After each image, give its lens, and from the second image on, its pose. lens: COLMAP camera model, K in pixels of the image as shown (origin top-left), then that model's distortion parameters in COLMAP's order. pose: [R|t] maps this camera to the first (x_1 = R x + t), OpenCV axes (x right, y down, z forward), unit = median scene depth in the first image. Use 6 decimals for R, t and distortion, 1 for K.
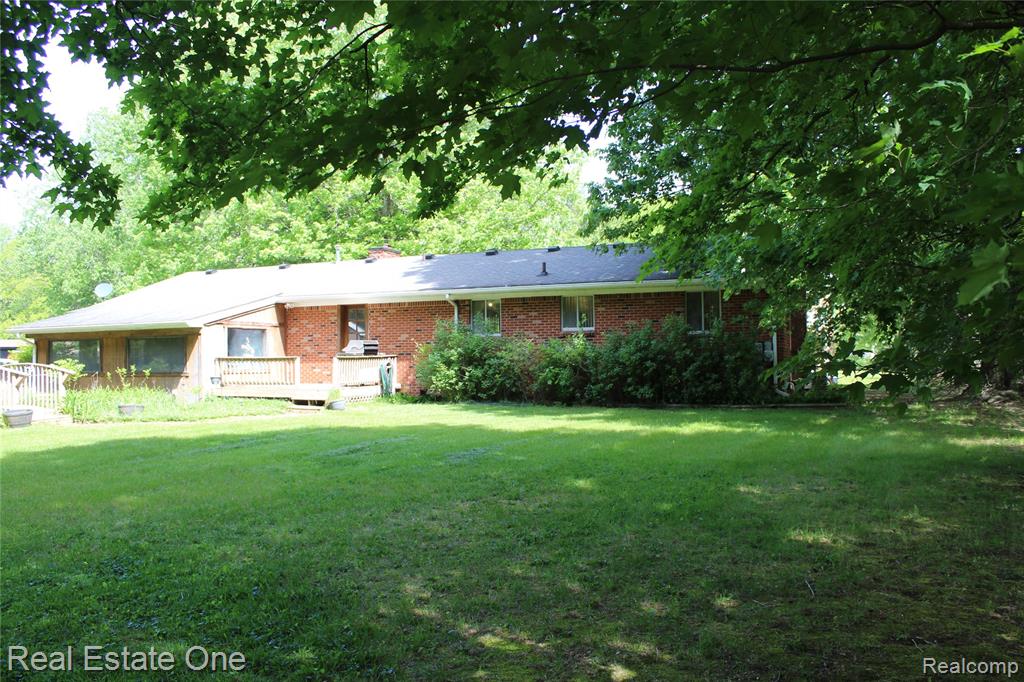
lens RADIAL K [[823.9, 0, 513.6], [0, 823.9, 339.9], [0, 0, 1]] dist [-0.136750, 0.121776]
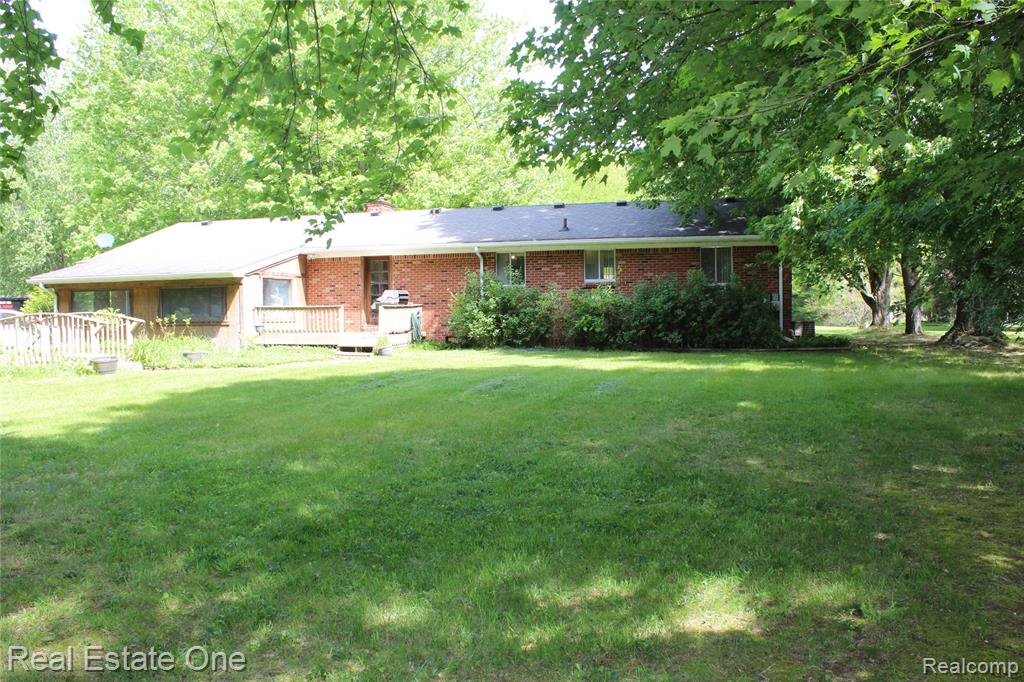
lens RADIAL K [[823.9, 0, 508.9], [0, 823.9, 342.2], [0, 0, 1]] dist [-0.136750, 0.121776]
pose [[0.992433, -0.003280, 0.122743, -0.176145], [-0.004047, 0.998226, 0.059401, 0.004093], [-0.122720, -0.059448, 0.990659, -0.068218]]
